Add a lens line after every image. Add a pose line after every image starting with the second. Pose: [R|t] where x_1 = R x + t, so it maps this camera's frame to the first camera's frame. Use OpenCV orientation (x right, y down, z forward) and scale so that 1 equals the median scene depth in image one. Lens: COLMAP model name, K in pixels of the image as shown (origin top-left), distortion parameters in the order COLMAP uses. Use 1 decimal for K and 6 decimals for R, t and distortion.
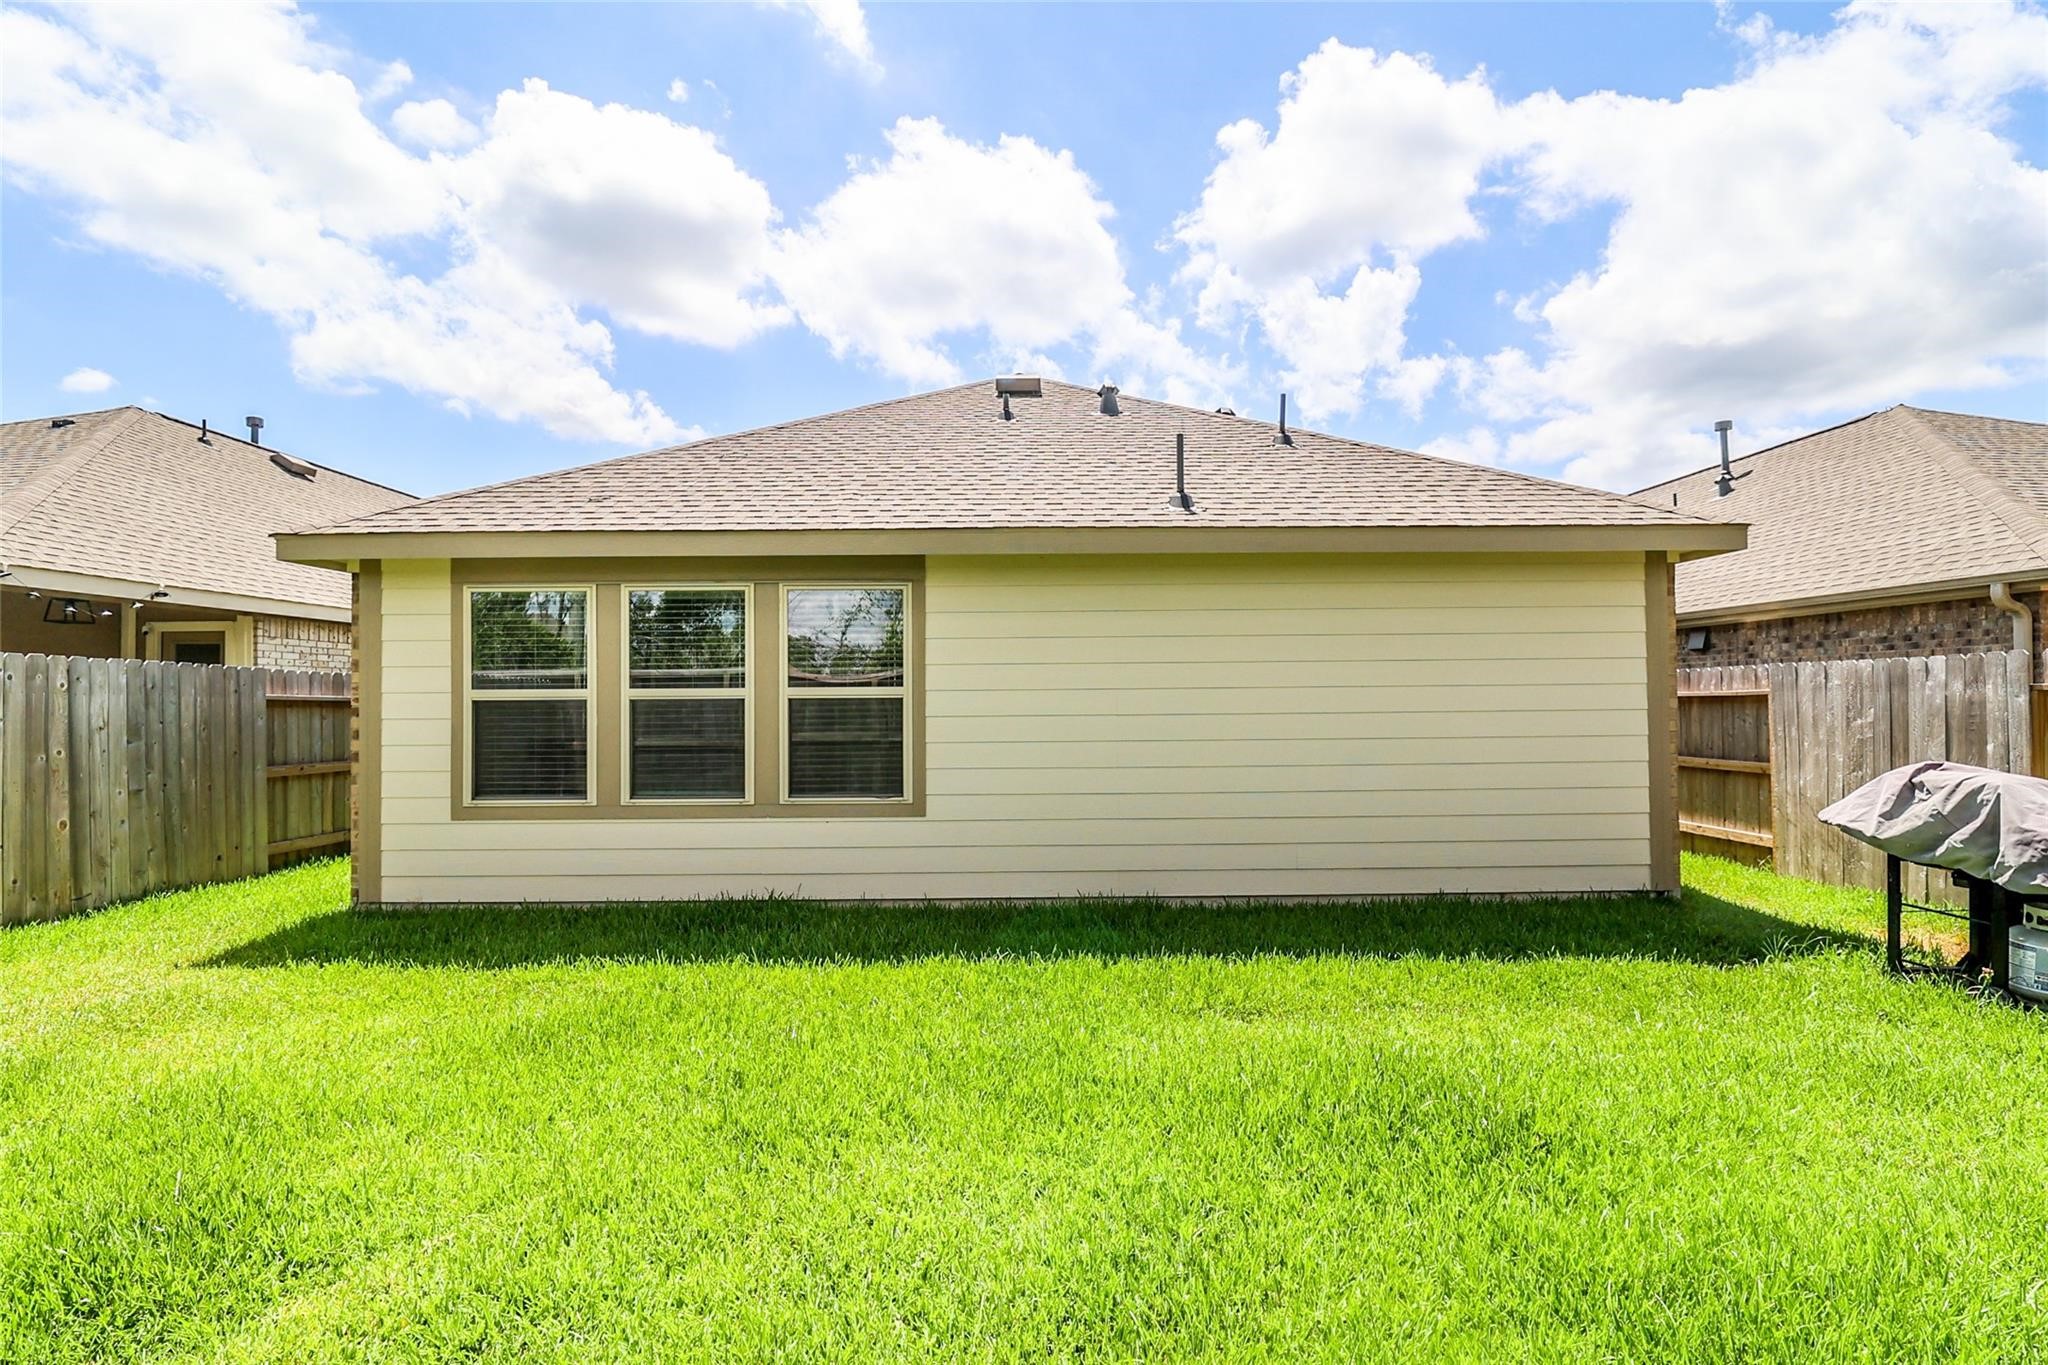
lens RADIAL K [[967.9, 0, 1037.9], [0, 967.9, 680.4], [0, 0, 1]] dist [0.001828, -0.013687]
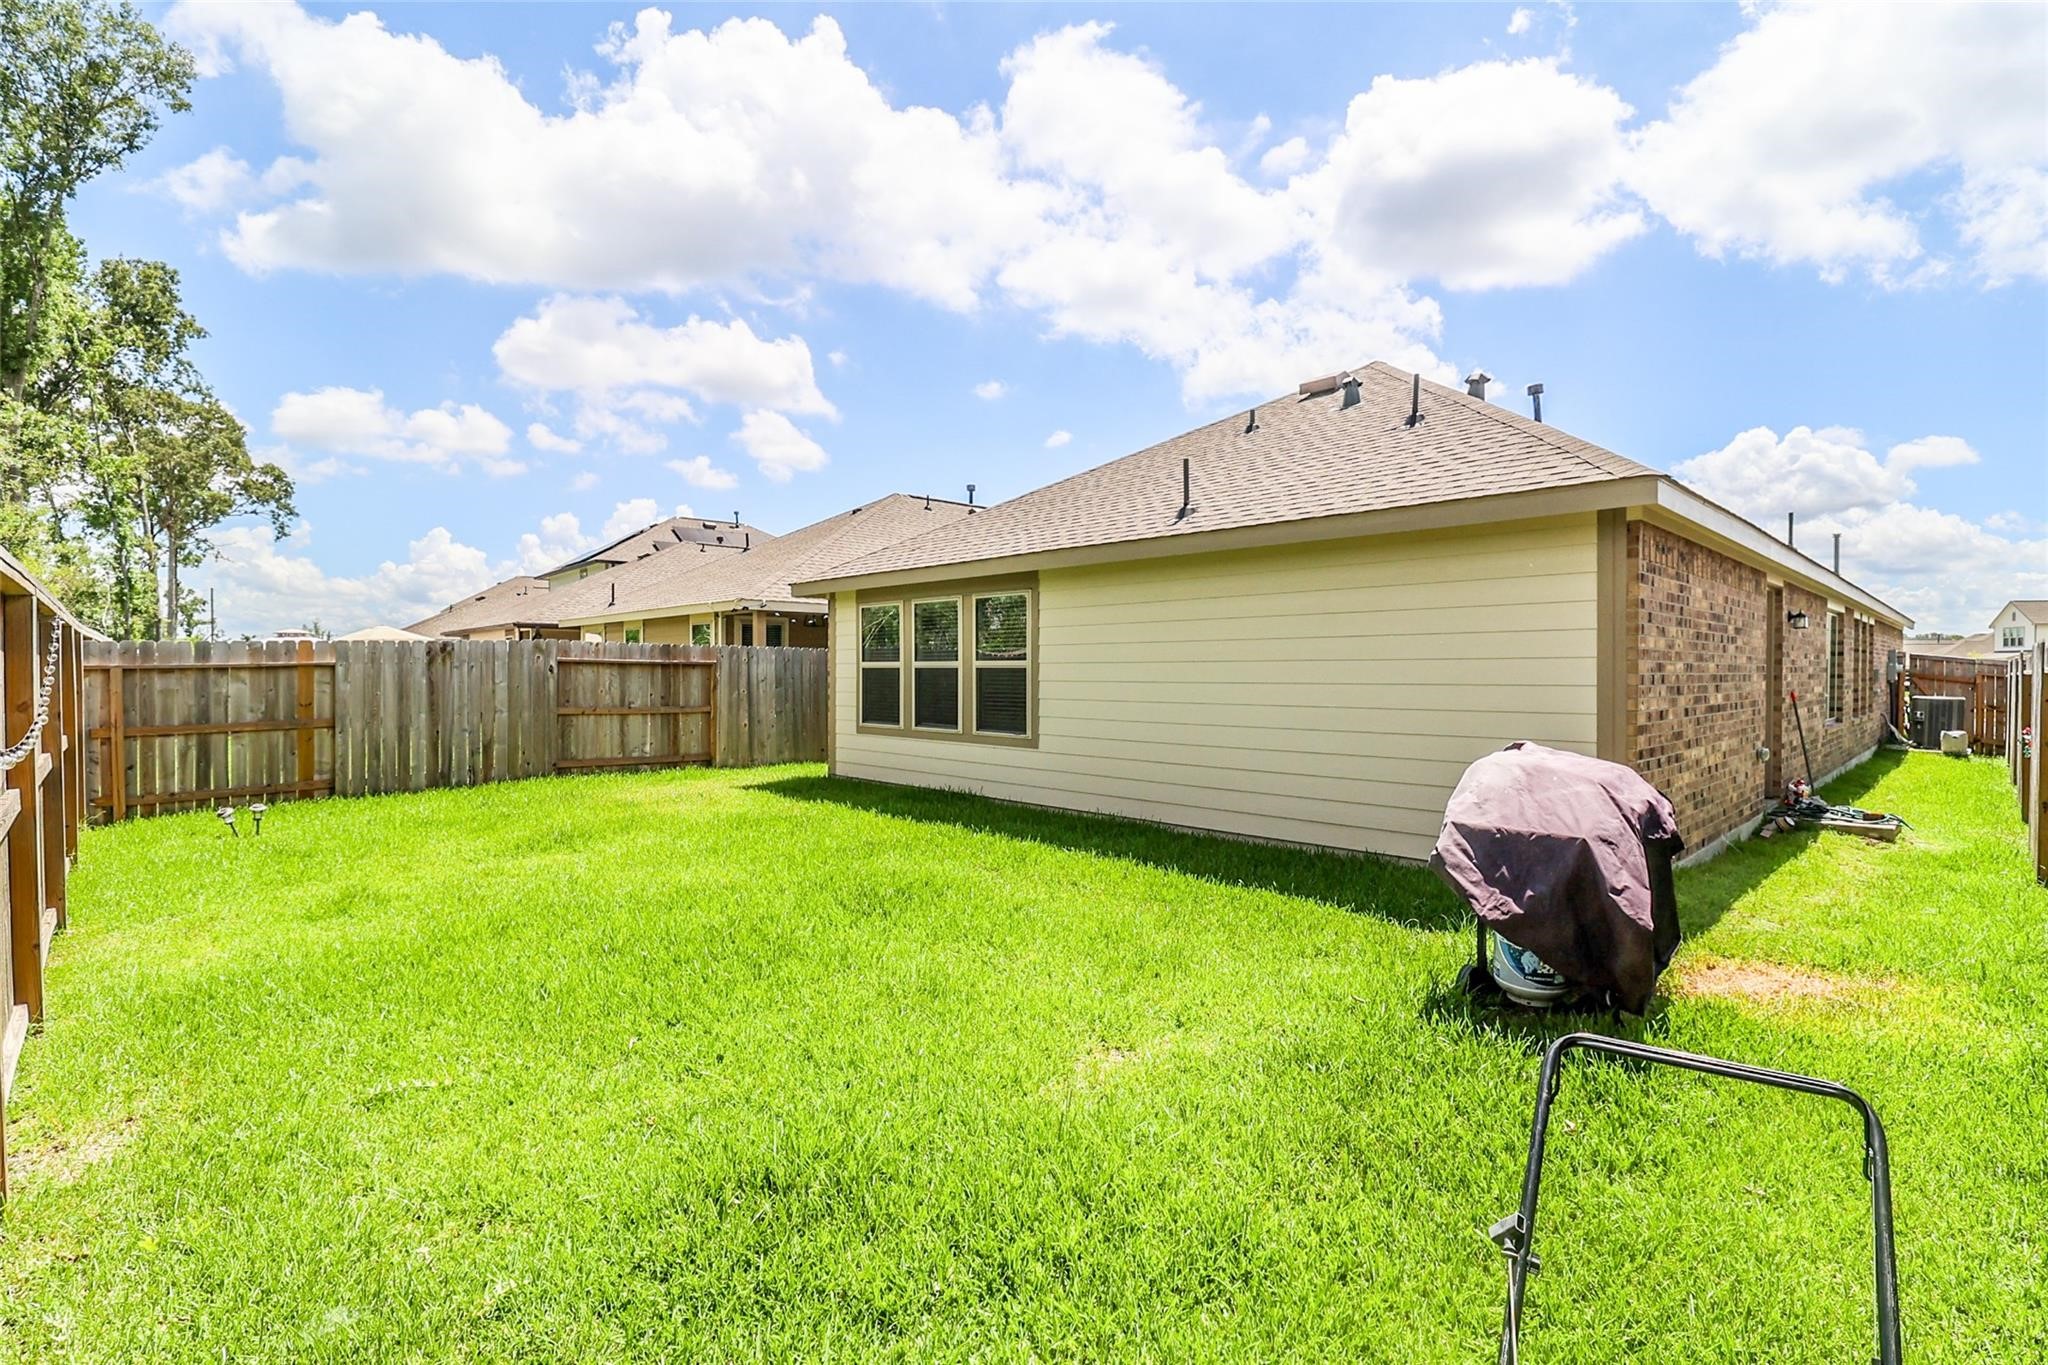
lens RADIAL K [[967.9, 0, 1037.9], [0, 967.9, 680.4], [0, 0, 1]] dist [0.001828, -0.013687]
pose [[0.686722, 0.015158, -0.726762, 0.942056], [0.007827, 0.999570, 0.028244, -0.004674], [0.726878, -0.025084, 0.686308, -0.005714]]
